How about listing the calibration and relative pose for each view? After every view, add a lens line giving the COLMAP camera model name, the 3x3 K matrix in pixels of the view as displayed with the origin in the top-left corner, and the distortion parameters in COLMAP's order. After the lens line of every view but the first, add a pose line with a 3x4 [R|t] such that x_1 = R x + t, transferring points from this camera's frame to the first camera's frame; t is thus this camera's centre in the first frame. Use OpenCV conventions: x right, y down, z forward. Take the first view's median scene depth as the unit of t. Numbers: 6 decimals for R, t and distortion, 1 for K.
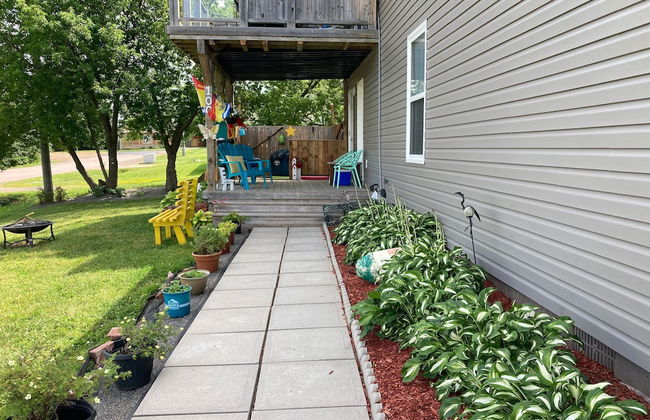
lens RADIAL K [[504.0, 0, 330.8], [0, 504.0, 210.9], [0, 0, 1]] dist [0.008830, 0.000716]
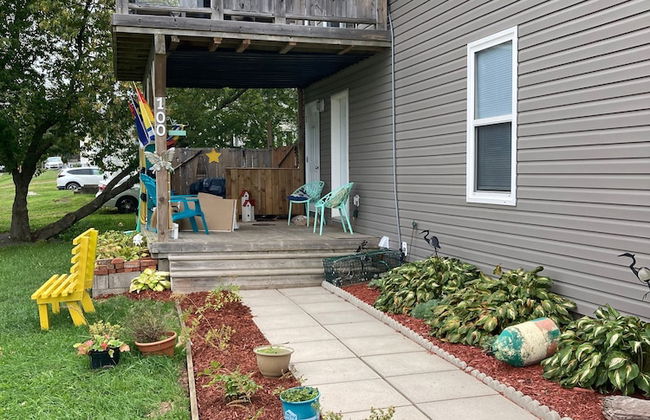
lens RADIAL K [[656.7, 0, 321.7], [0, 656.7, 214.7], [0, 0, 1]] dist [0.003420, 0.000000]
pose [[0.979282, -0.015648, 0.201893, -0.202423], [0.027723, 0.997982, -0.057120, -0.018445], [-0.200592, 0.061534, 0.977740, 0.041736]]
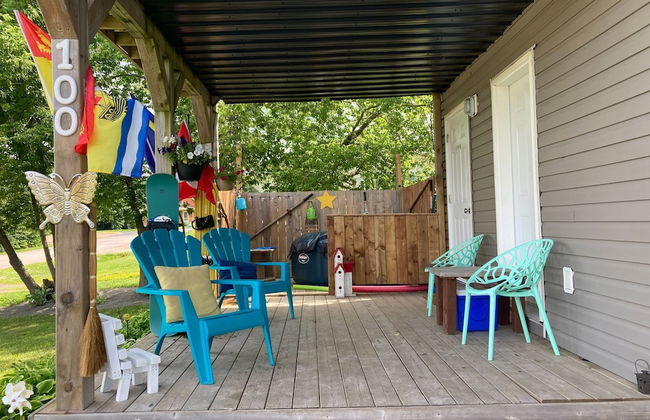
lens RADIAL K [[504.0, 0, 320.5], [0, 504.0, 209.5], [0, 0, 1]] dist [0.008830, 0.000716]
pose [[0.997214, -0.025572, -0.070070, -0.077231], [0.015048, 0.989053, -0.146794, -0.103717], [0.073057, 0.145331, 0.986682, 0.717242]]
